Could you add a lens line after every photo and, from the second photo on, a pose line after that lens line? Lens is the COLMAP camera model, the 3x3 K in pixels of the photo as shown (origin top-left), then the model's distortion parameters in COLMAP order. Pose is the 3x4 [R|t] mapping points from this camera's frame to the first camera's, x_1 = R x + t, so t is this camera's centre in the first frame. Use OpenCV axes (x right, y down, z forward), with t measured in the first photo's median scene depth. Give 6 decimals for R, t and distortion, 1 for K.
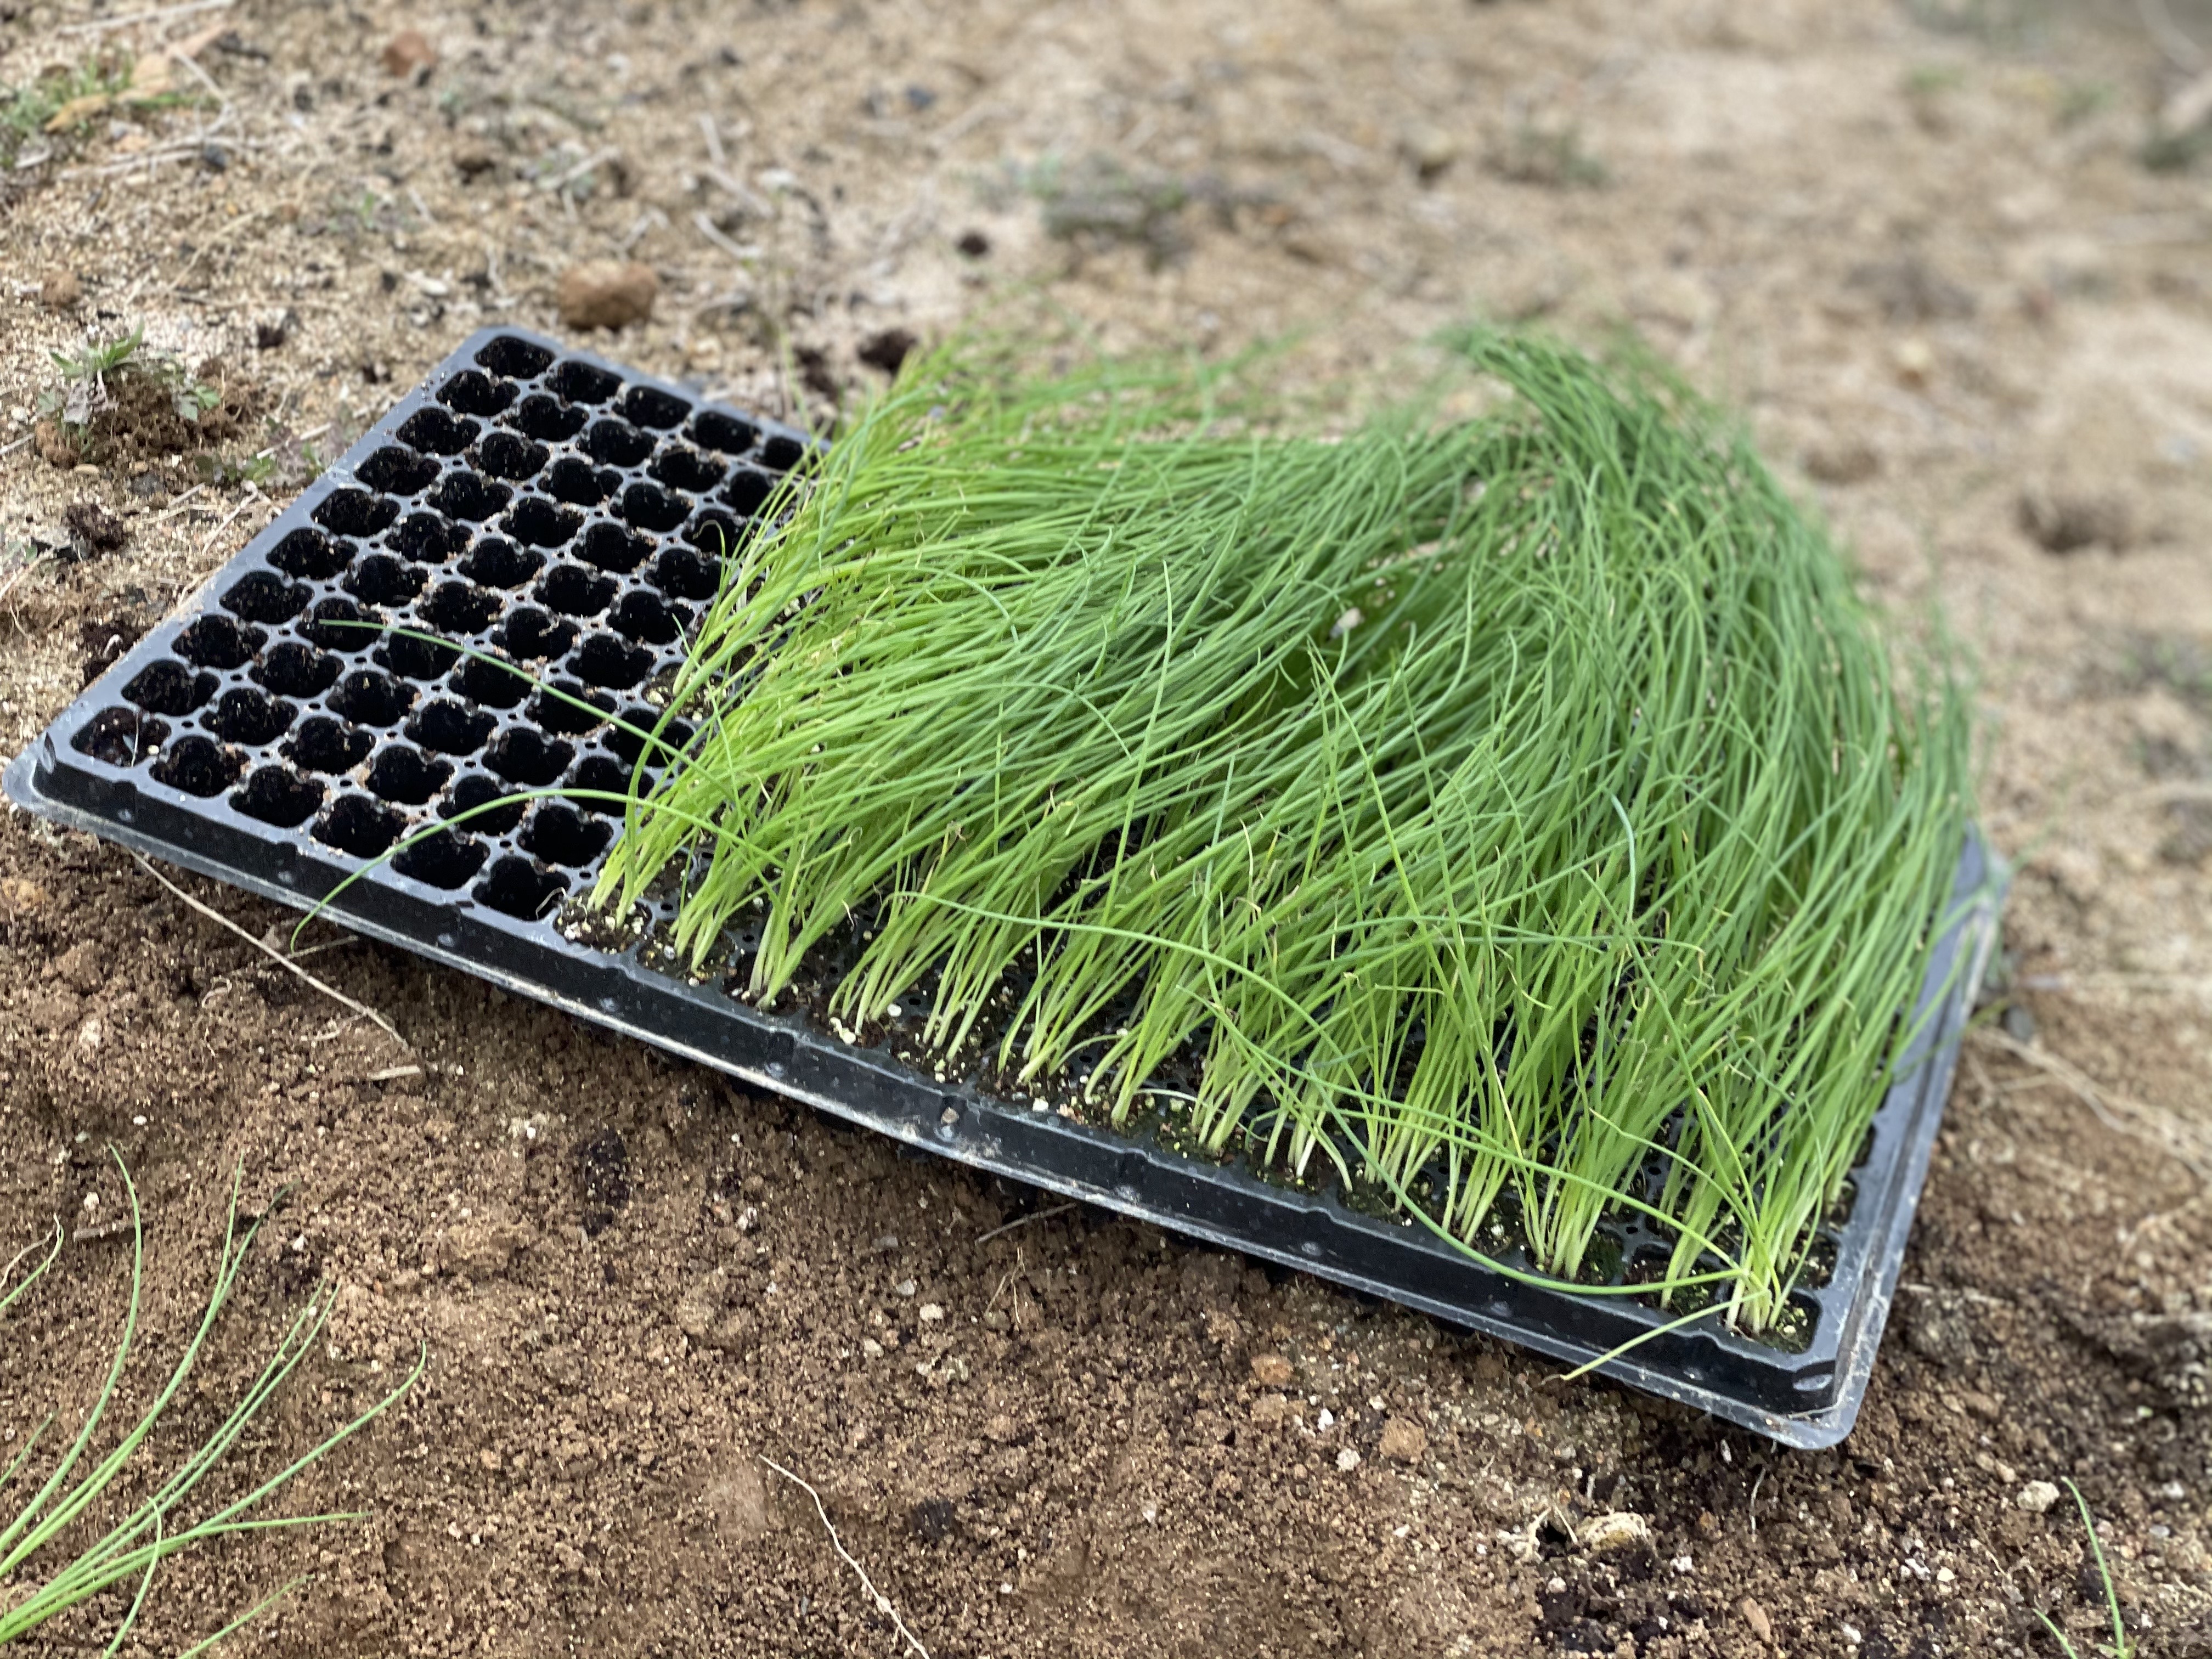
lens RADIAL K [[3251.4, 0, 1118.0], [0, 3251.4, 829.5], [0, 0, 1]] dist [0.088410, 0.000000]
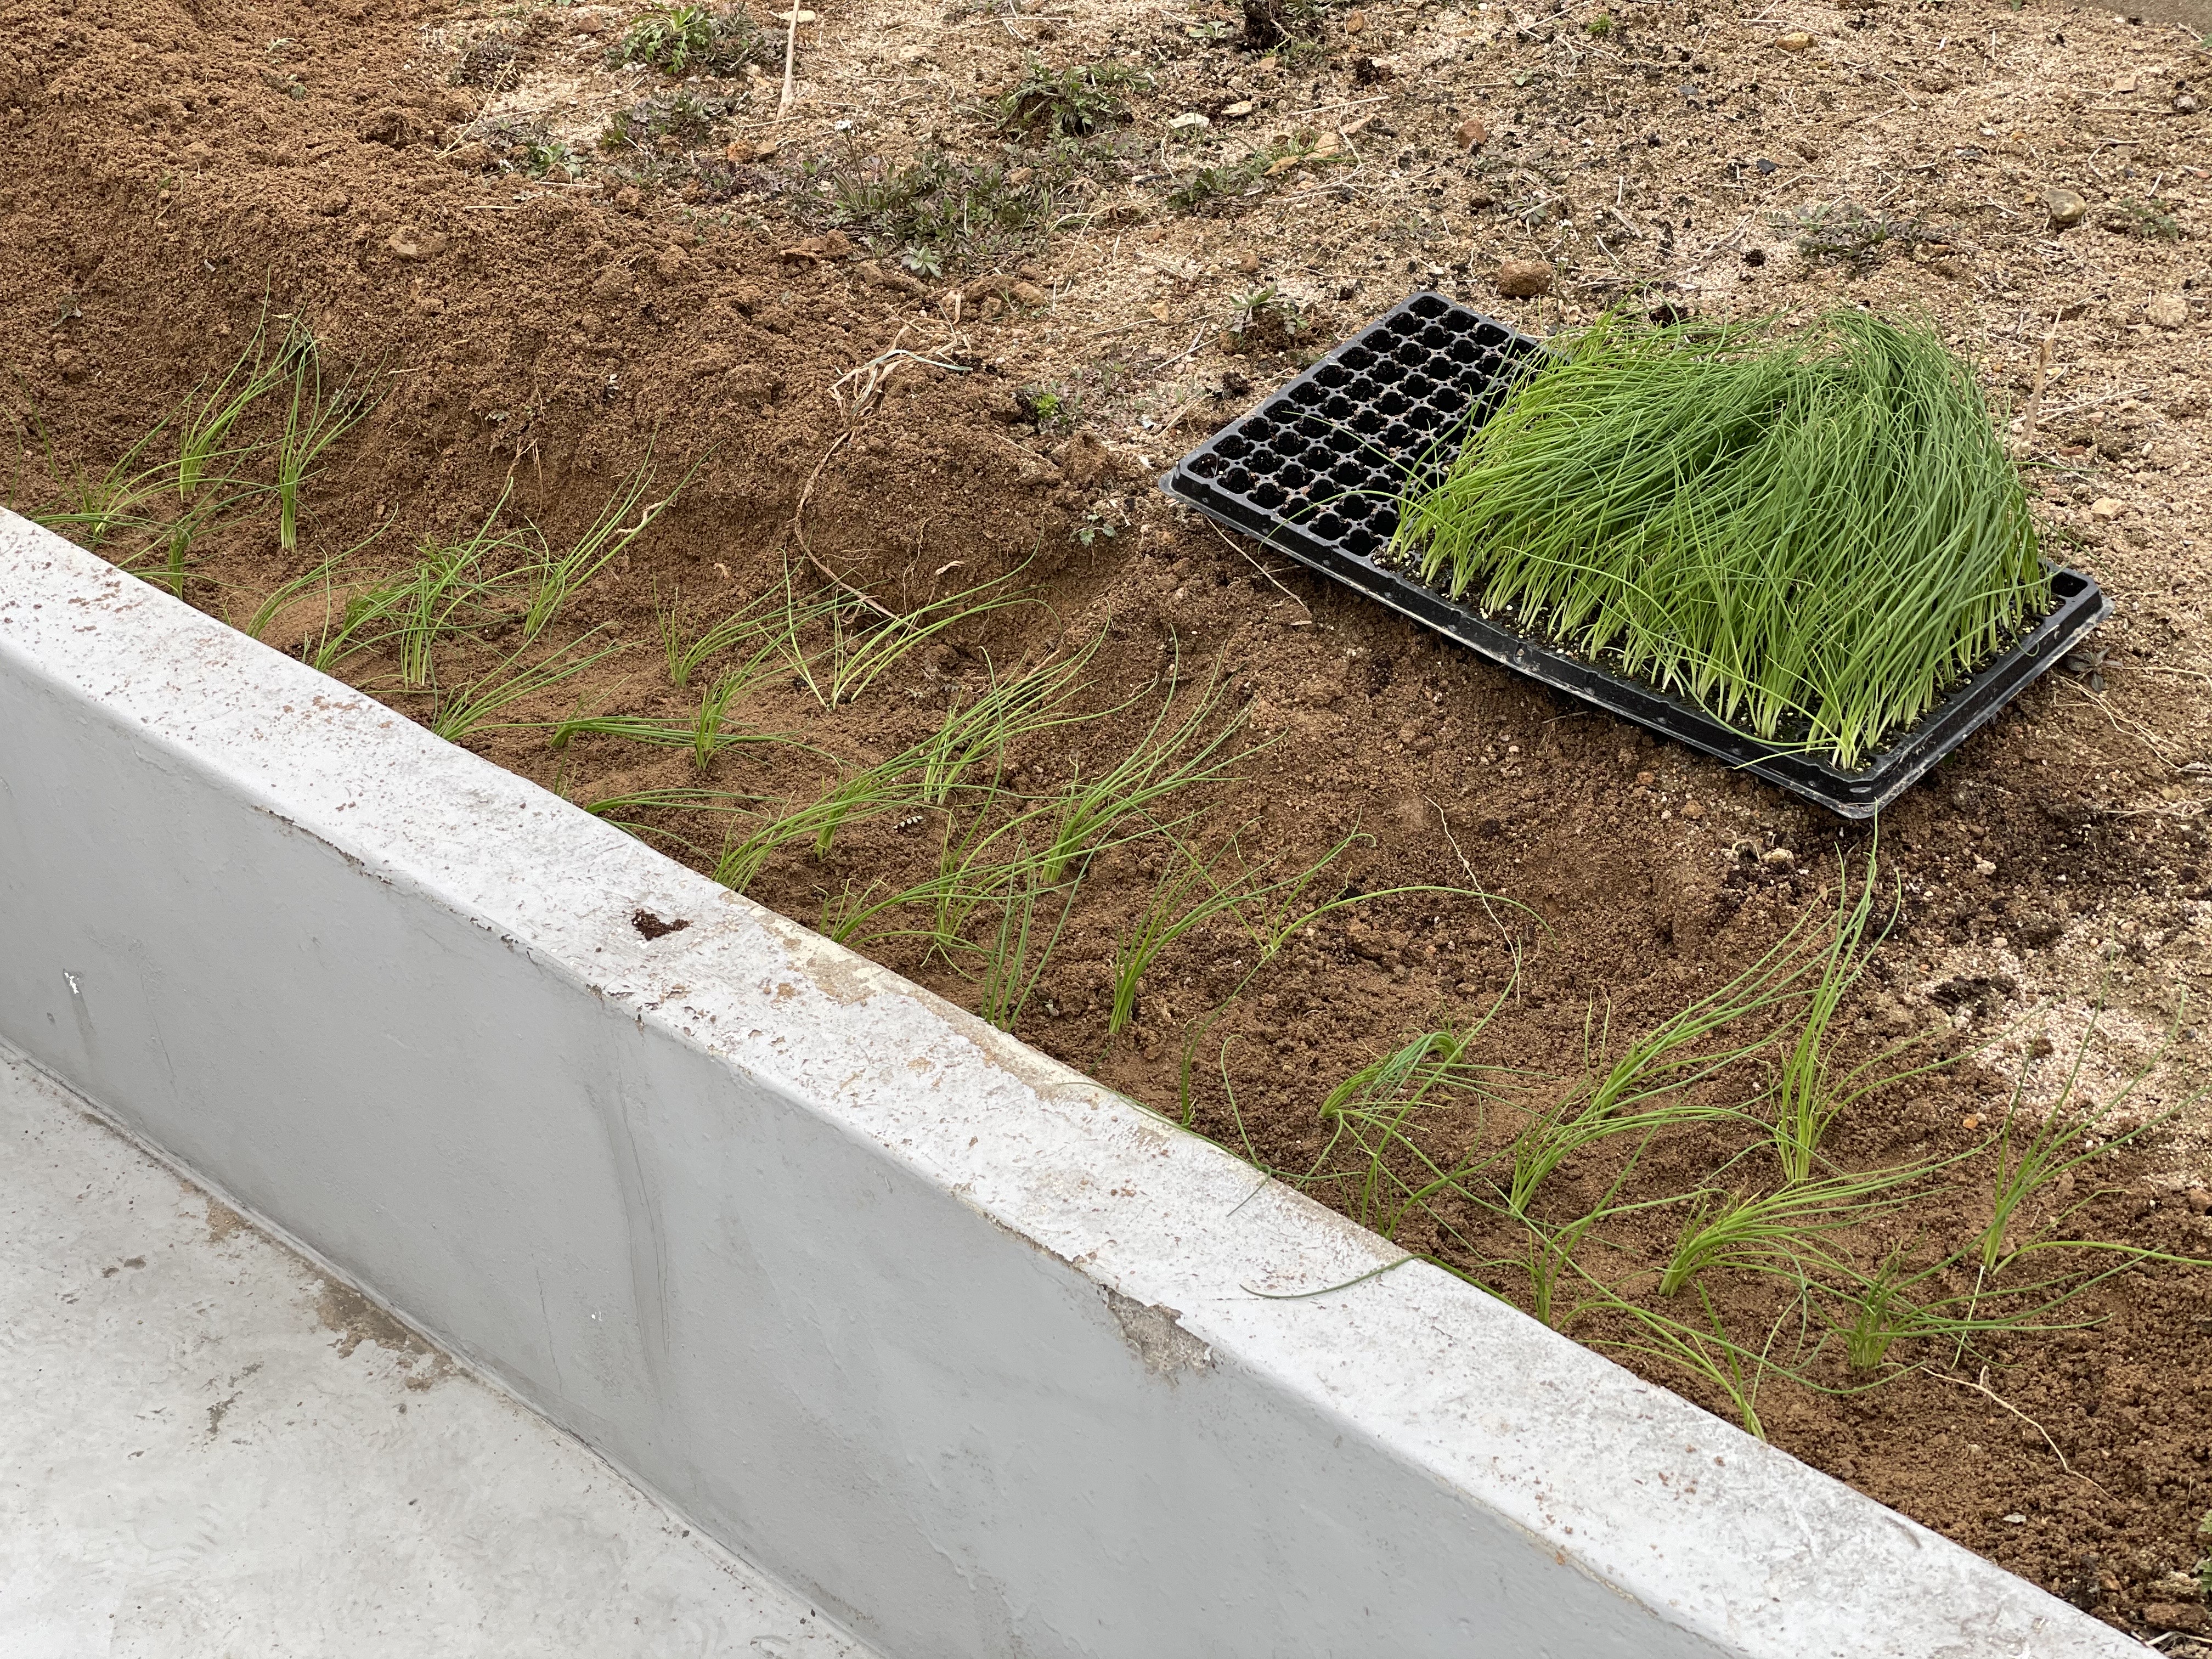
lens RADIAL K [[3251.4, 0, 1095.9], [0, 3251.4, 836.5], [0, 0, 1]] dist [0.088410, 0.000000]
pose [[0.913361, 0.115376, -0.390462, 0.525378], [-0.112138, 0.993204, 0.031168, 0.162907], [0.391404, 0.015318, 0.920091, -1.077949]]
